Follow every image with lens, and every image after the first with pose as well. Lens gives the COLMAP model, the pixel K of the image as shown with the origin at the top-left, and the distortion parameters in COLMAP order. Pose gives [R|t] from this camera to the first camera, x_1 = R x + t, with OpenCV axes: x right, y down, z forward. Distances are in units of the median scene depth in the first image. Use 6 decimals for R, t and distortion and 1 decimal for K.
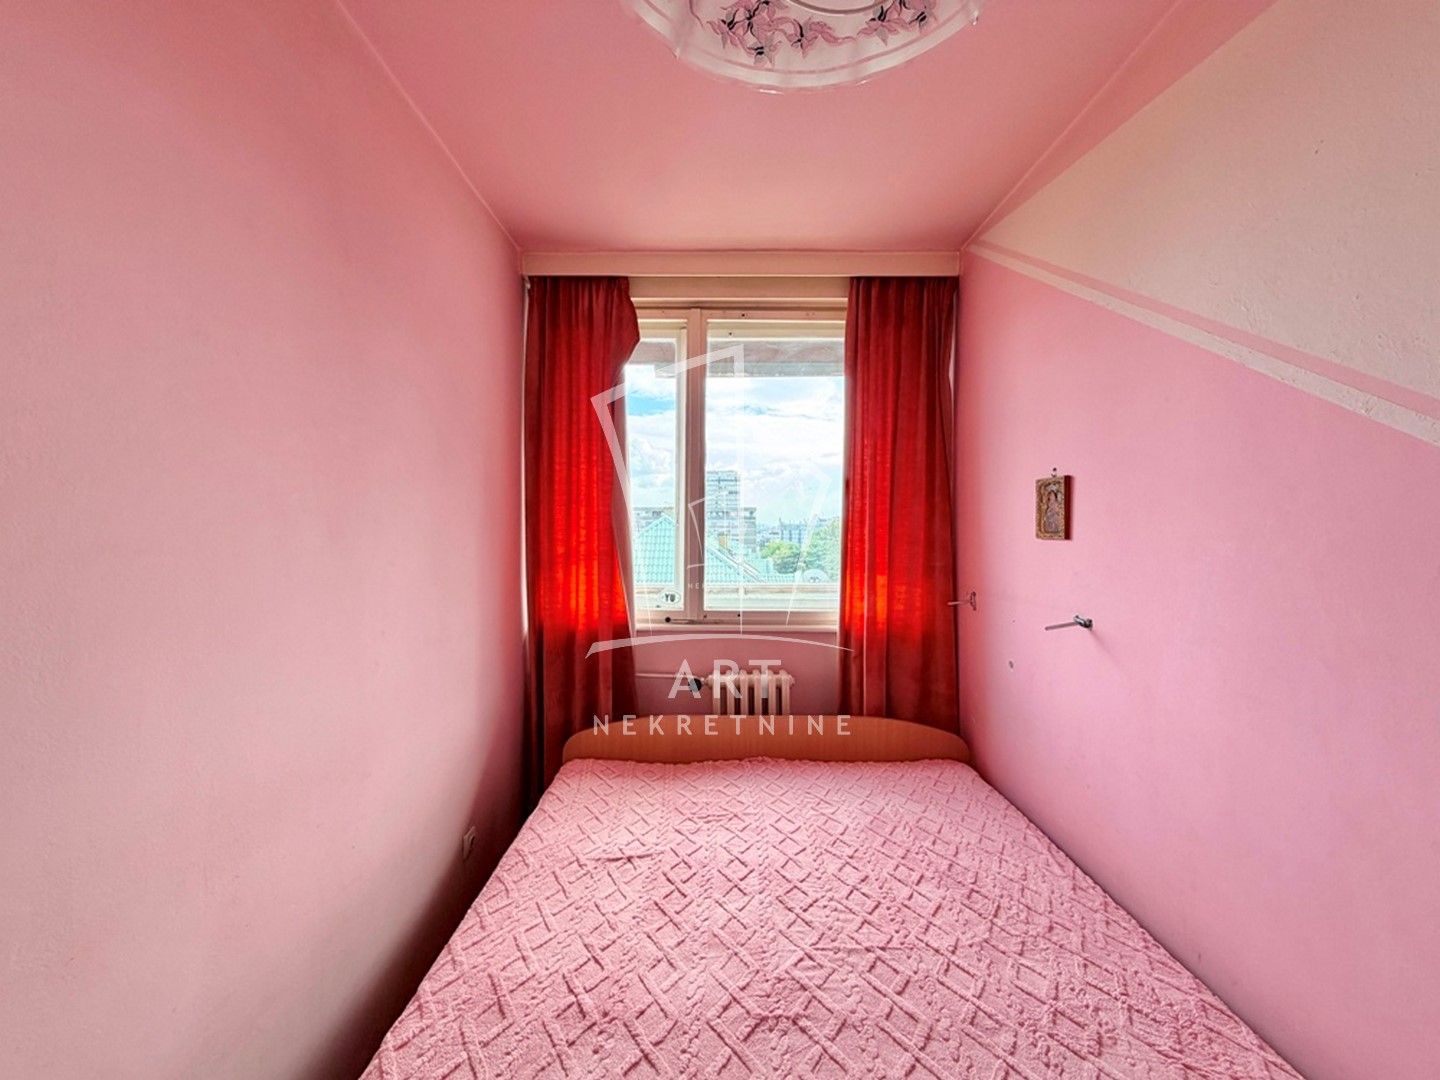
lens RADIAL K [[566.4, 0, 707.9], [0, 566.4, 541.3], [0, 0, 1]] dist [0.002433, -0.000005]
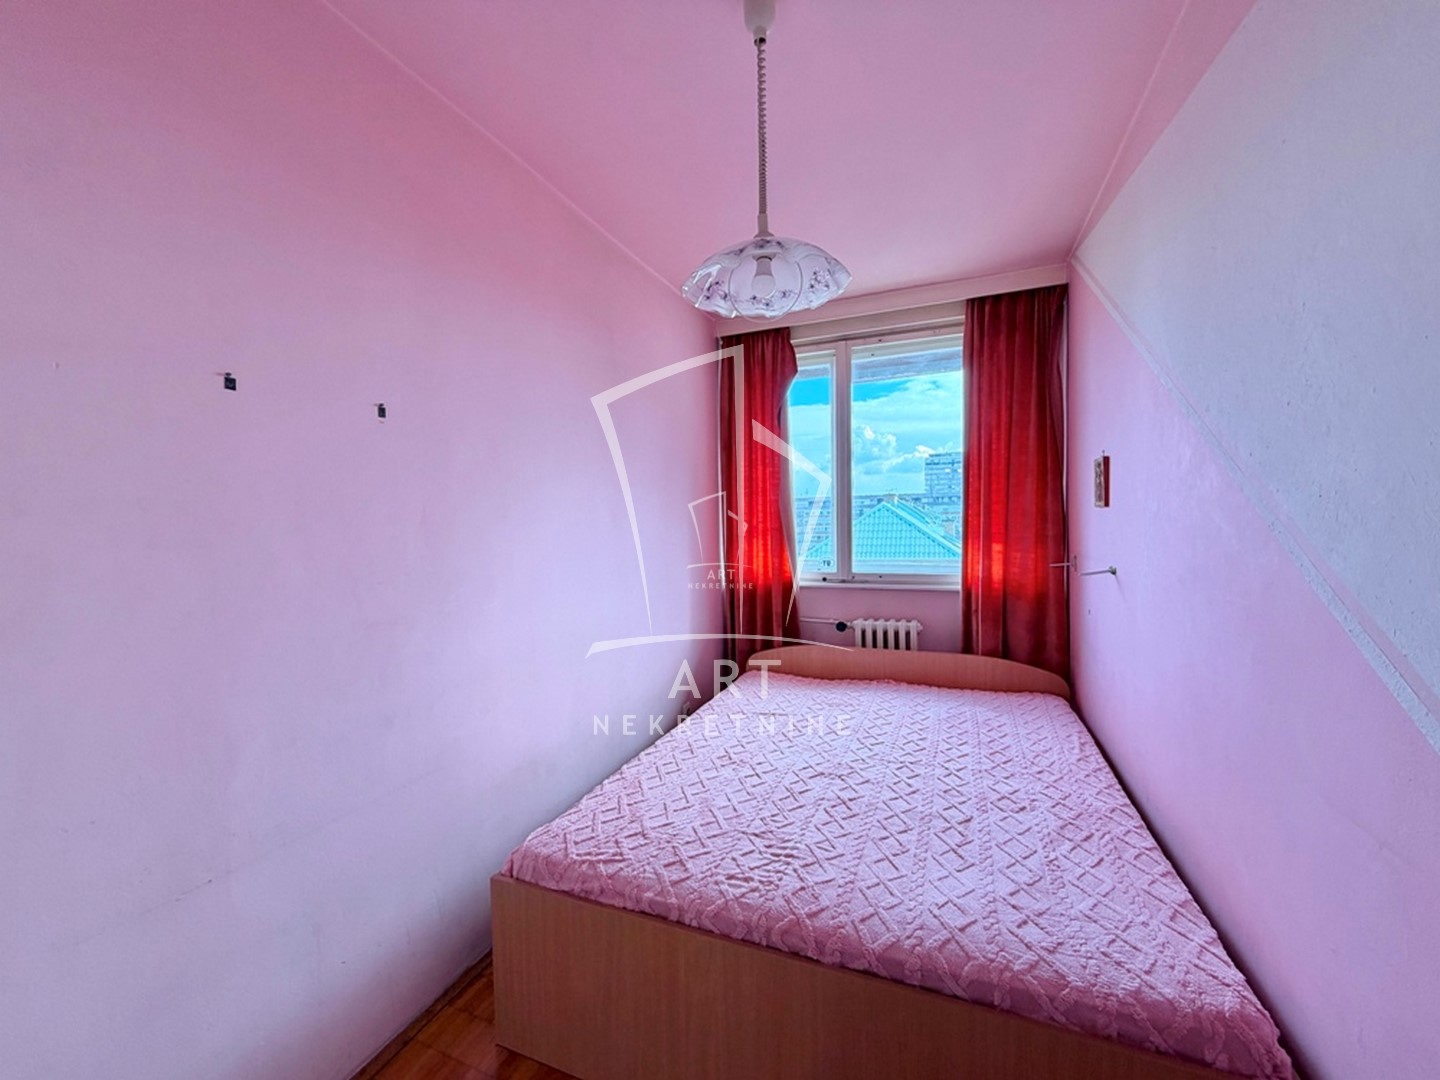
lens RADIAL K [[566.4, 0, 707.9], [0, 566.4, 541.3], [0, 0, 1]] dist [0.002433, -0.000005]
pose [[0.923345, -0.009797, -0.383845, 0.200722], [0.016779, 0.999749, 0.014844, 0.027373], [0.383604, -0.020147, 0.923278, -0.349772]]
